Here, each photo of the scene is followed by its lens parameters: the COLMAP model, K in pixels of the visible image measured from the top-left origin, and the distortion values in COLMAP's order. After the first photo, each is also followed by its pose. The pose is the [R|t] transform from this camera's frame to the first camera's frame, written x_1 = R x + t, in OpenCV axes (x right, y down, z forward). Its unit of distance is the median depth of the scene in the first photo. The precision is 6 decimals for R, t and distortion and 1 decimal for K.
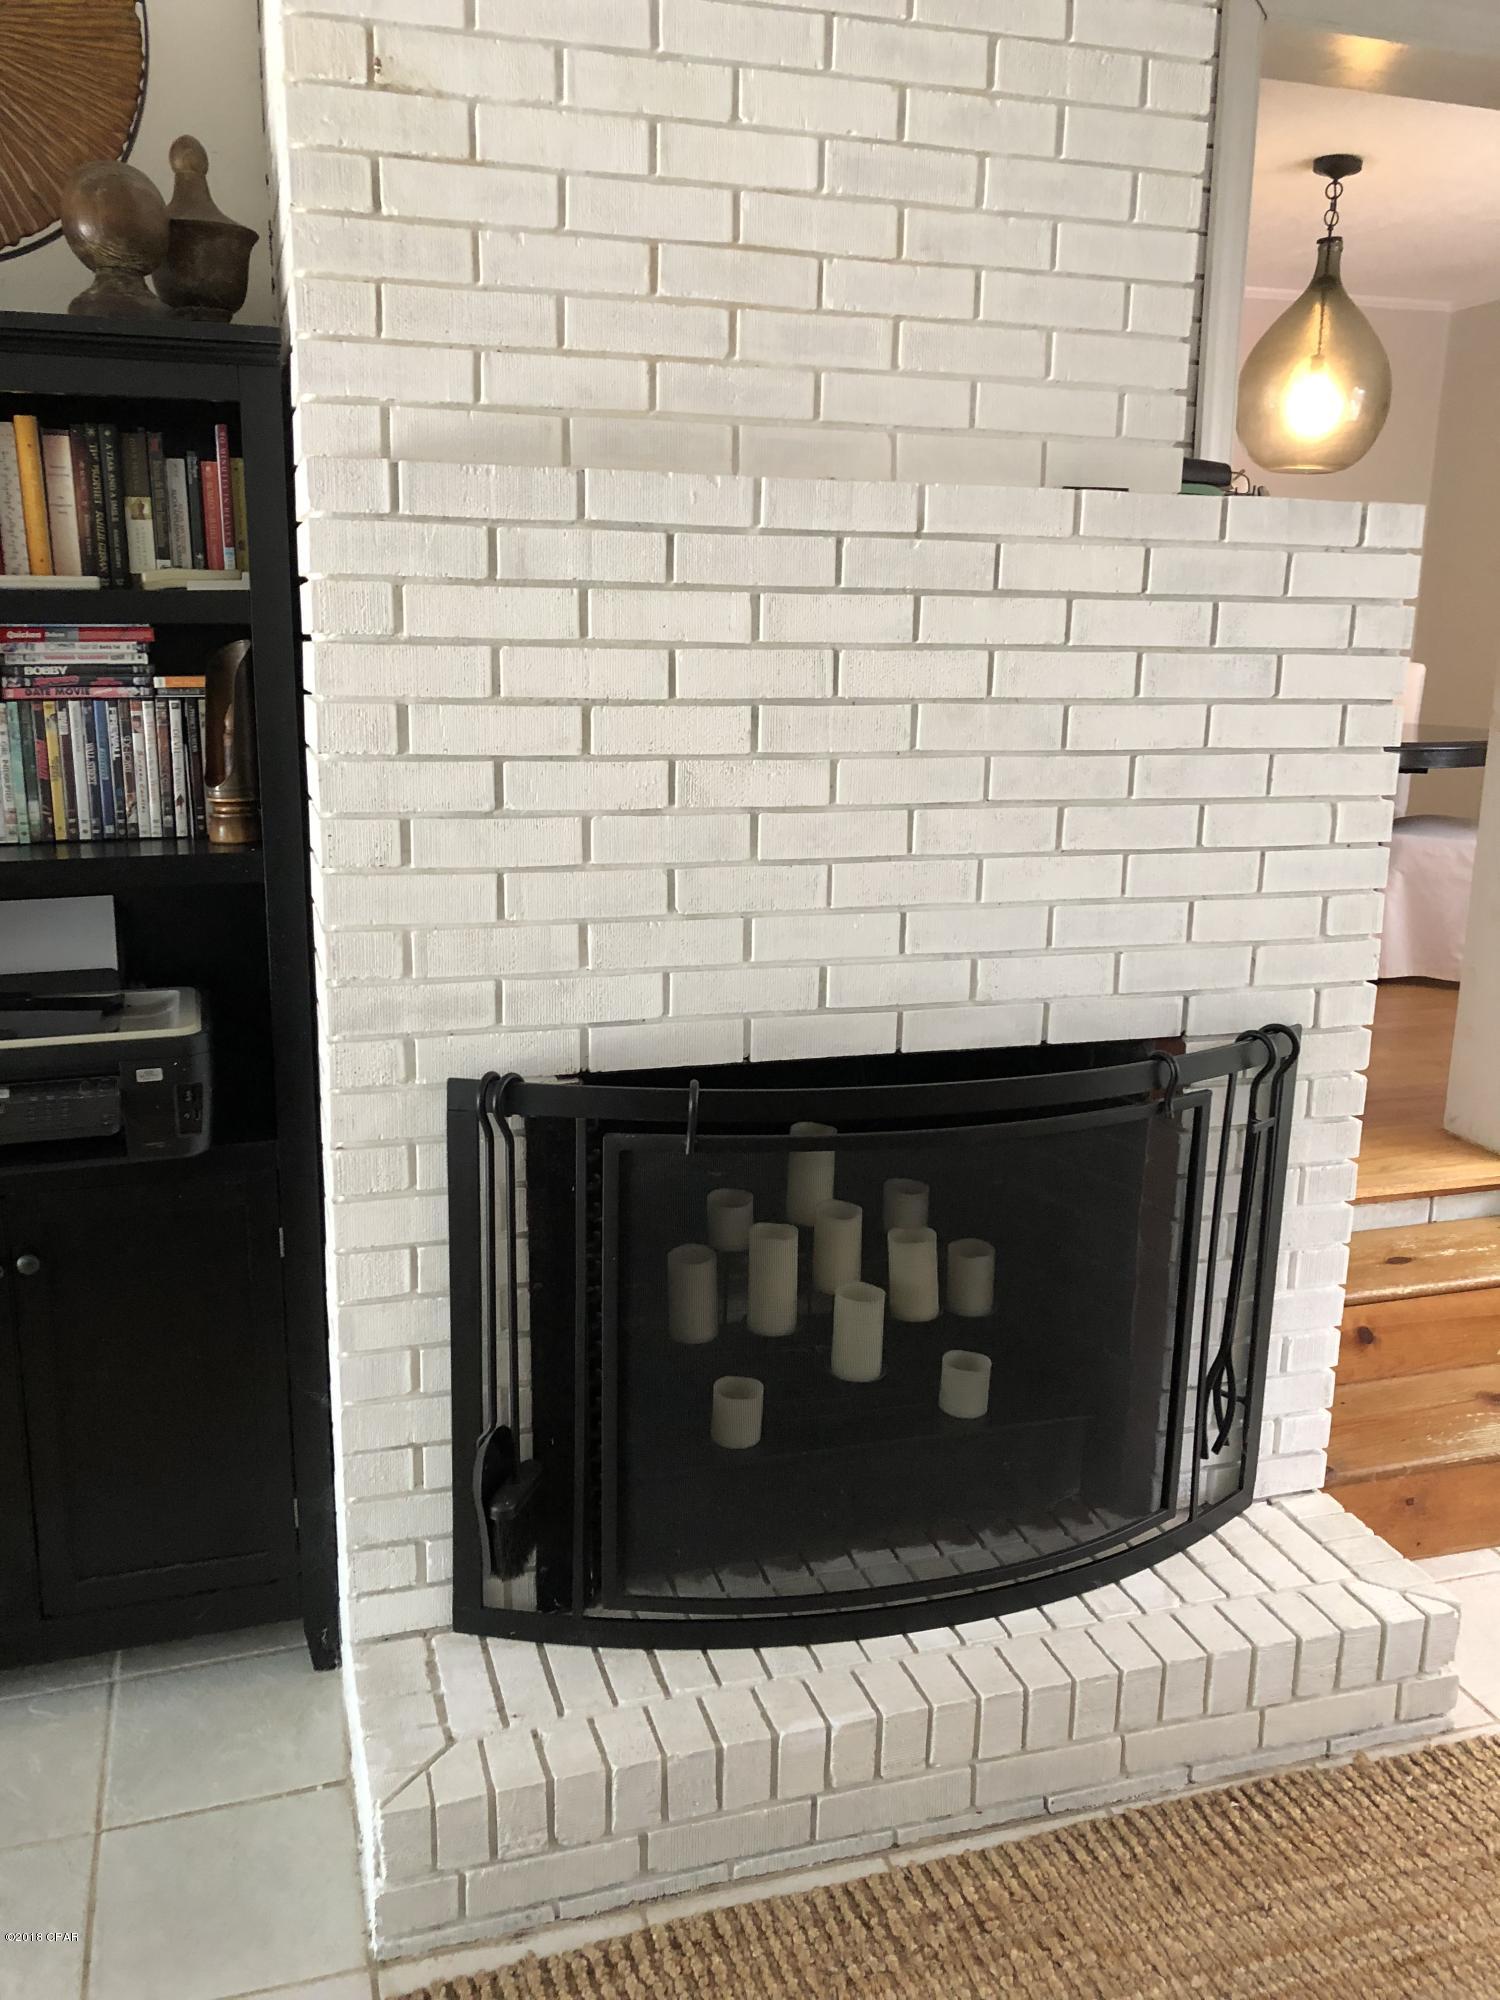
lens RADIAL K [[1637.8, 0, 744.8], [0, 1637.8, 1003.1], [0, 0, 1]] dist [0.040183, -0.034264]
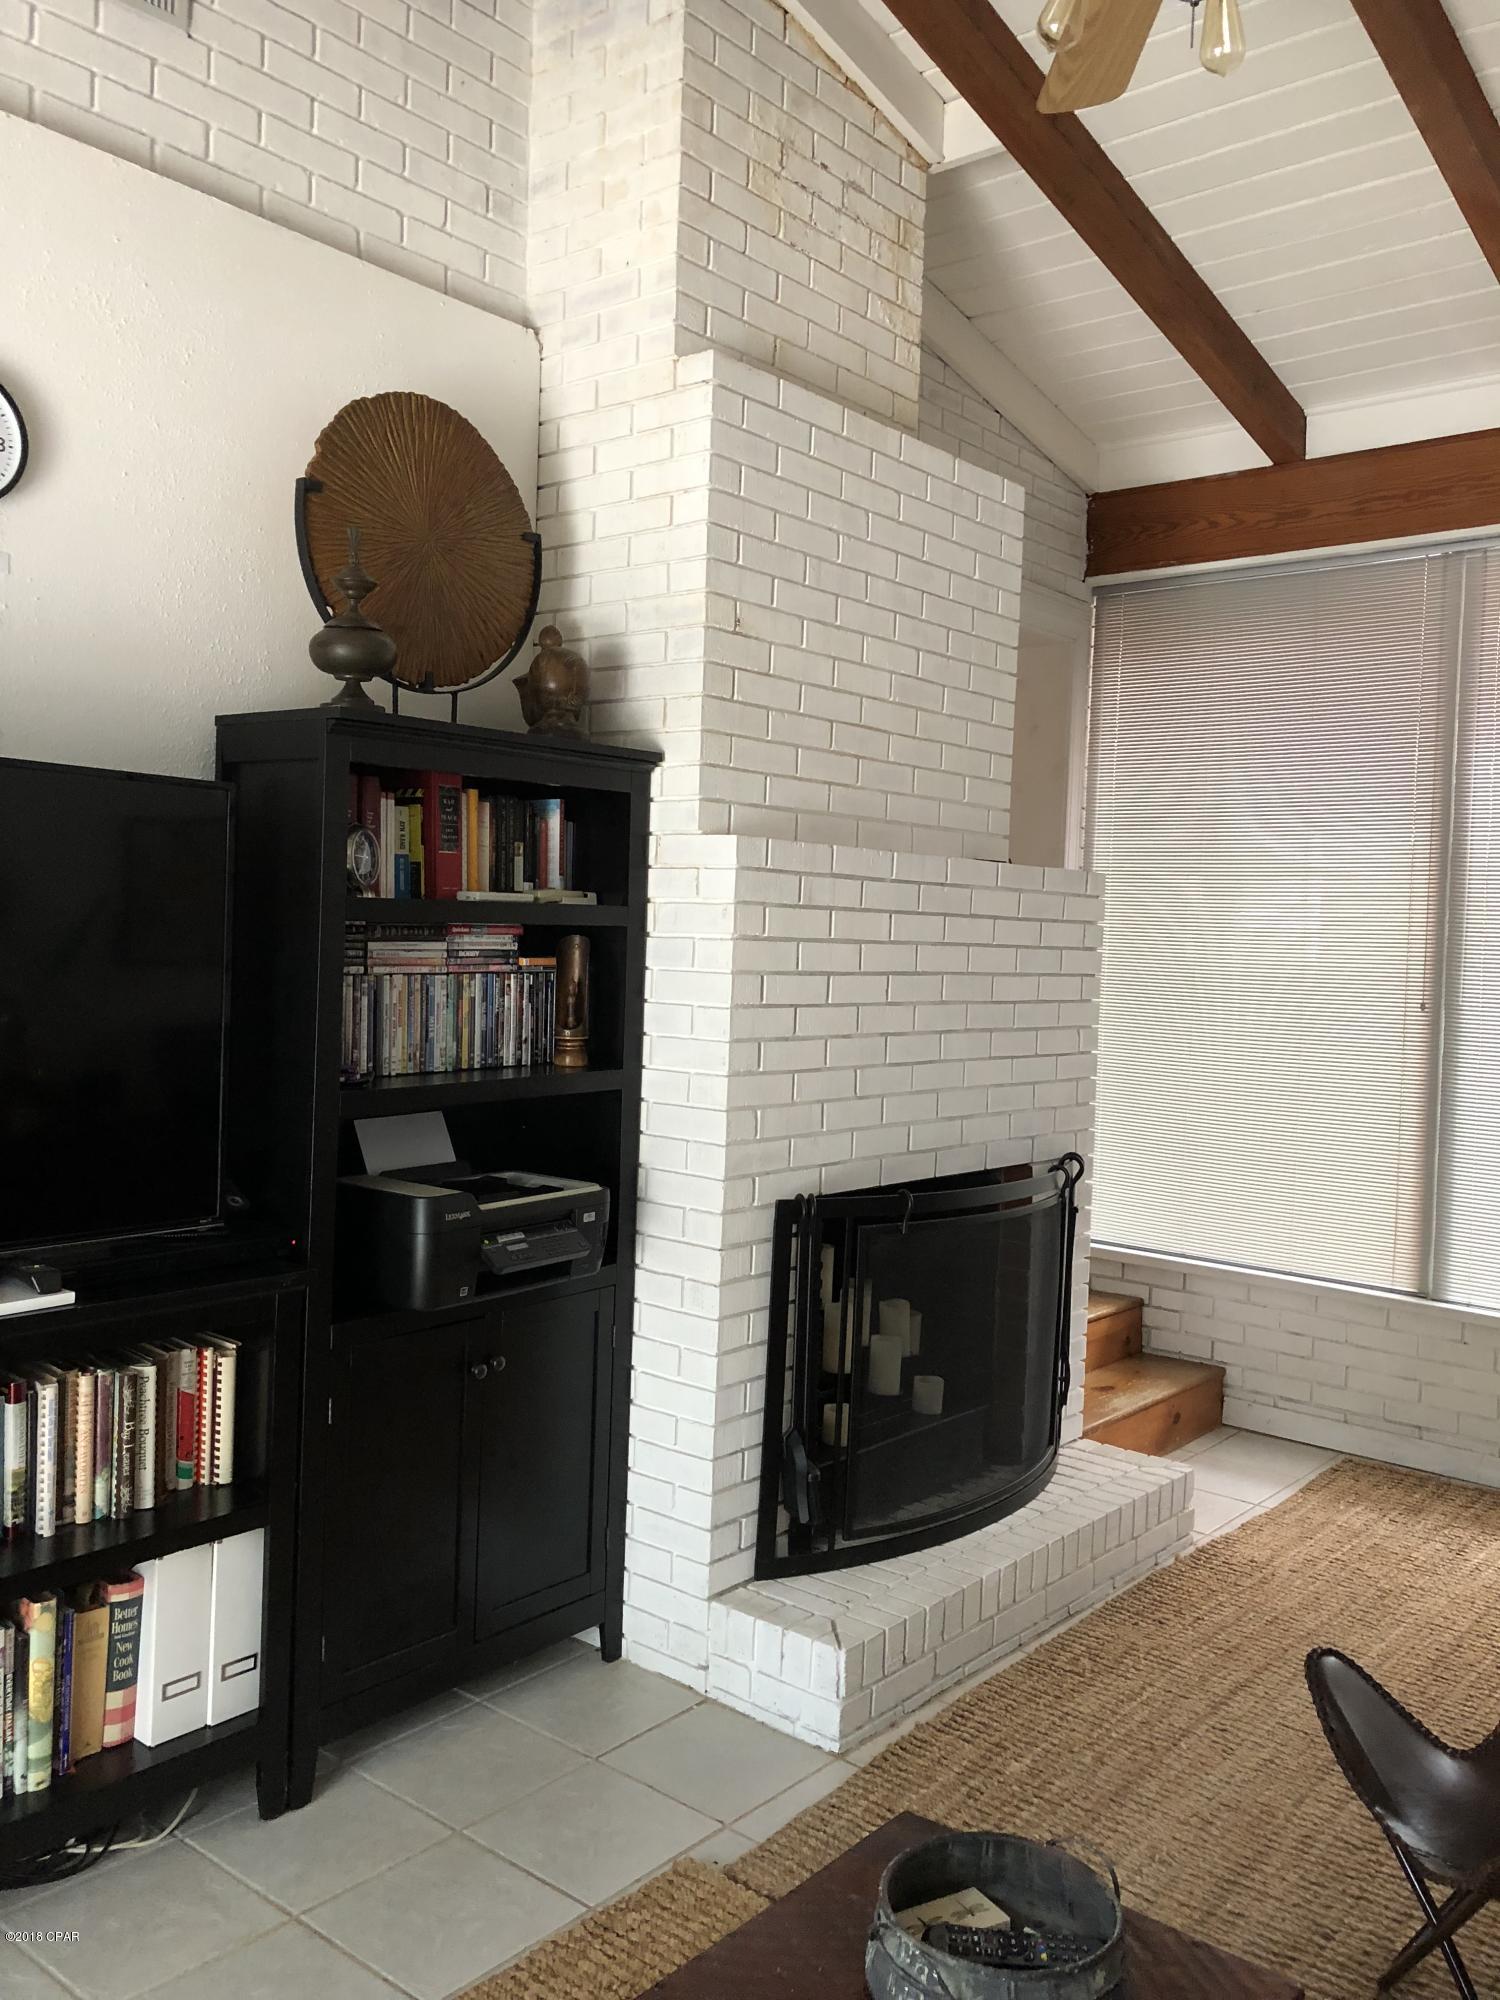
lens RADIAL K [[1637.8, 0, 757.5], [0, 1637.8, 1000.9], [0, 0, 1]] dist [0.040183, -0.034264]
pose [[0.837817, -0.006973, 0.545906, -0.994133], [0.100177, 0.984905, -0.141163, 0.071758], [-0.536681, 0.172956, 0.825869, -0.336922]]
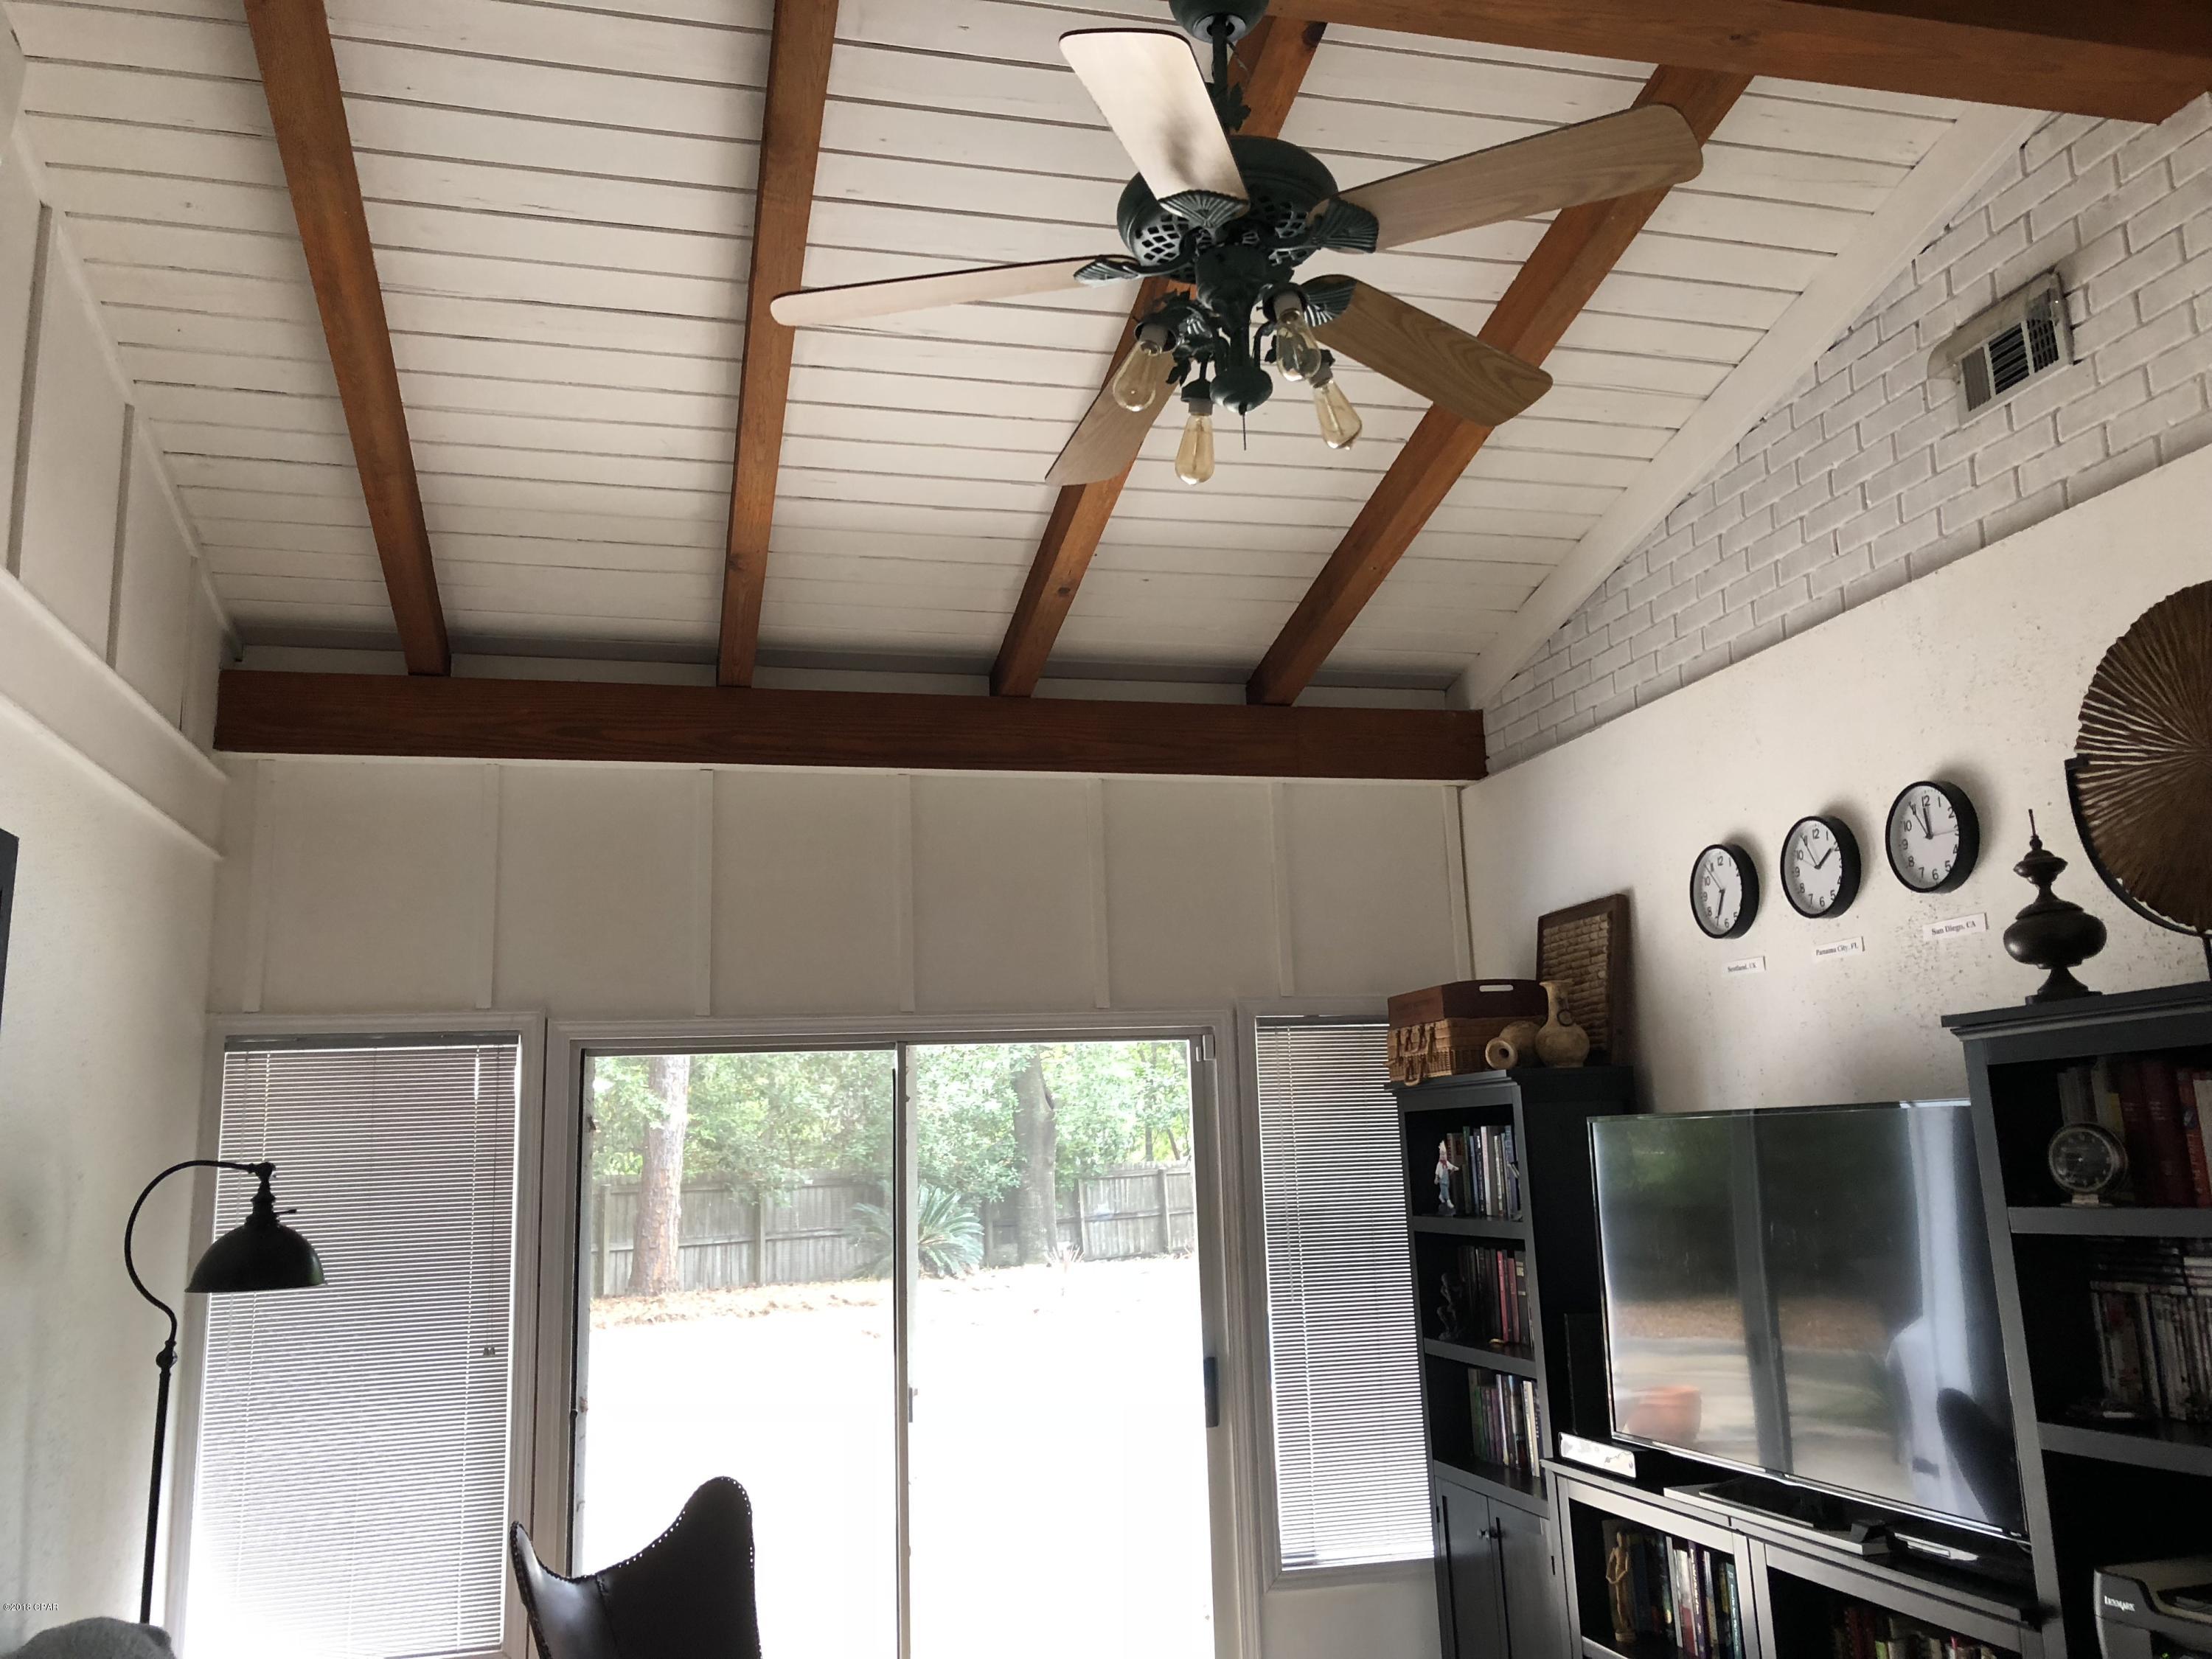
lens RADIAL K [[1811.4, 0, 1098.3], [0, 1811.4, 806.4], [0, 0, 1]] dist [0.040183, -0.034264]
pose [[-0.052669, -0.204279, -0.977495, 0.833369], [-0.202224, 0.960755, -0.189884, -0.109498], [0.977922, 0.187672, -0.091912, 0.281480]]
